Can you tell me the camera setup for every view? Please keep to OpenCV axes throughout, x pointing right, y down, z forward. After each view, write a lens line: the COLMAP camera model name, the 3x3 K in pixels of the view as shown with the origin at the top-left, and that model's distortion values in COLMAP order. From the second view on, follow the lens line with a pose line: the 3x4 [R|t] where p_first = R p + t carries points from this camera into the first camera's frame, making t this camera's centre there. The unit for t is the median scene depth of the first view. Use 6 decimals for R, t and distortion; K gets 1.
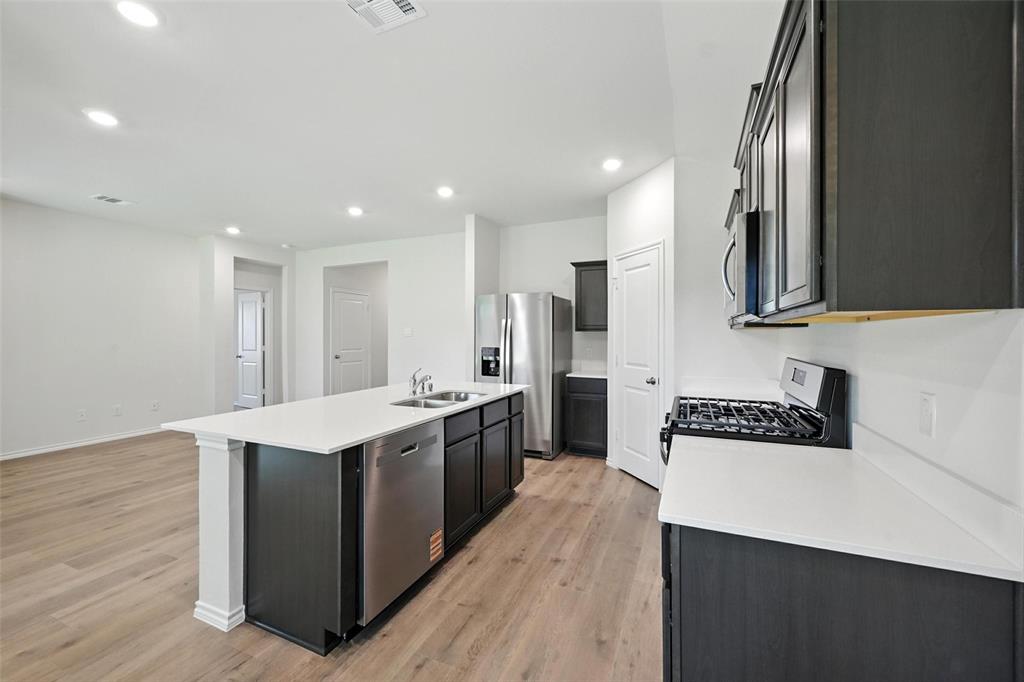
lens RADIAL K [[405.7, 0, 508.0], [0, 405.7, 335.1], [0, 0, 1]] dist [0.000225, 0.000277]
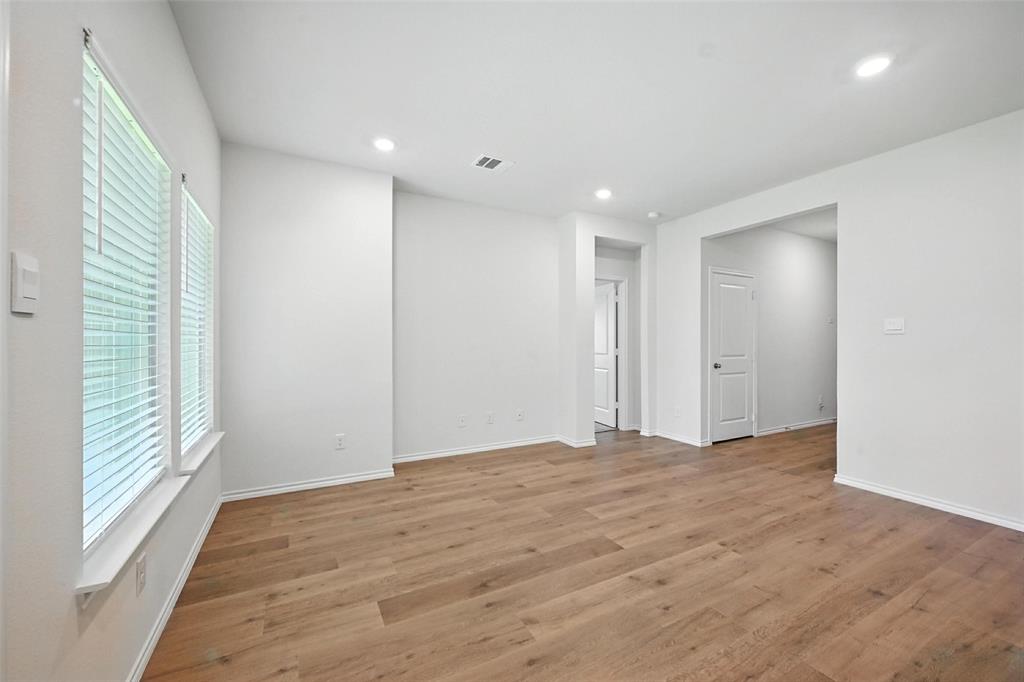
lens RADIAL K [[405.7, 0, 519.3], [0, 405.7, 342.2], [0, 0, 1]] dist [0.000225, 0.000277]
pose [[0.797945, 0.002149, -0.602727, -0.509224], [-0.001304, 0.999997, 0.001839, 0.022720], [0.602729, -0.000682, 0.797945, 0.445101]]
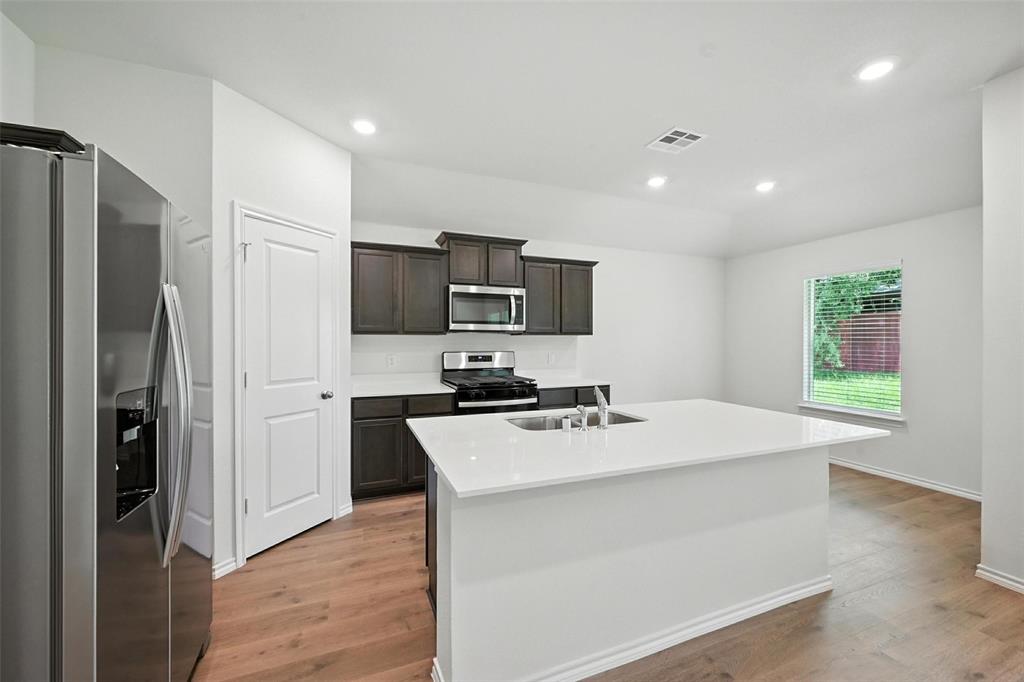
lens RADIAL K [[405.7, 0, 515.5], [0, 405.7, 341.7], [0, 0, 1]] dist [0.000225, 0.000277]
pose [[-0.727058, -0.006339, 0.686547, -0.445724], [-0.002131, 0.999973, 0.006975, -0.002032], [-0.686573, 0.003608, -0.727052, 1.198473]]
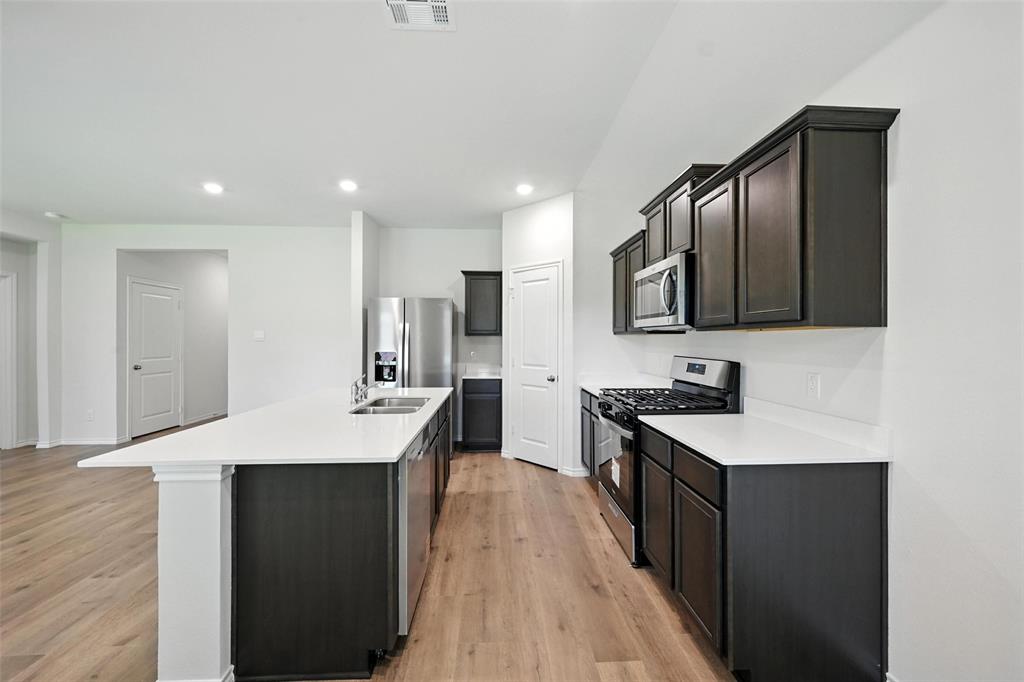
lens RADIAL K [[405.7, 0, 506.6], [0, 405.7, 339.7], [0, 0, 1]] dist [0.000225, 0.000277]
pose [[0.896726, 0.000353, 0.442587, -0.251522], [-0.000688, 1.000000, 0.000595, -0.000074], [-0.442586, -0.000838, 0.896725, 0.004394]]
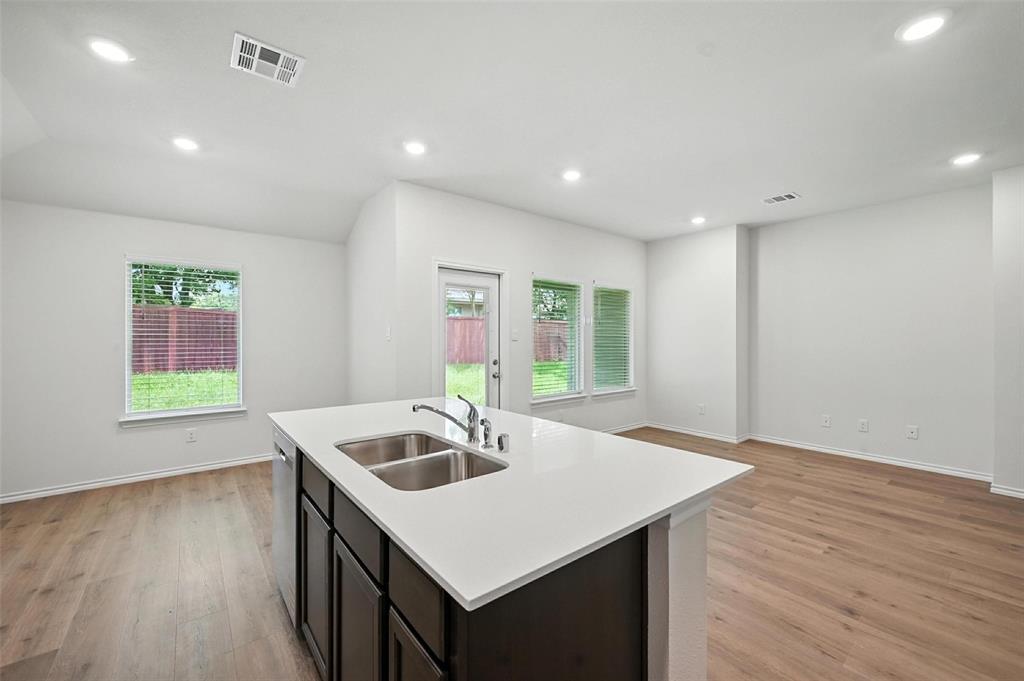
lens RADIAL K [[405.7, 0, 515.2], [0, 405.7, 338.5], [0, 0, 1]] dist [0.000225, 0.000277]
pose [[-0.444492, 0.001162, -0.895782, 0.196991], [-0.001769, 0.999996, 0.002175, -0.002310], [0.895781, 0.002552, -0.444488, 0.986156]]
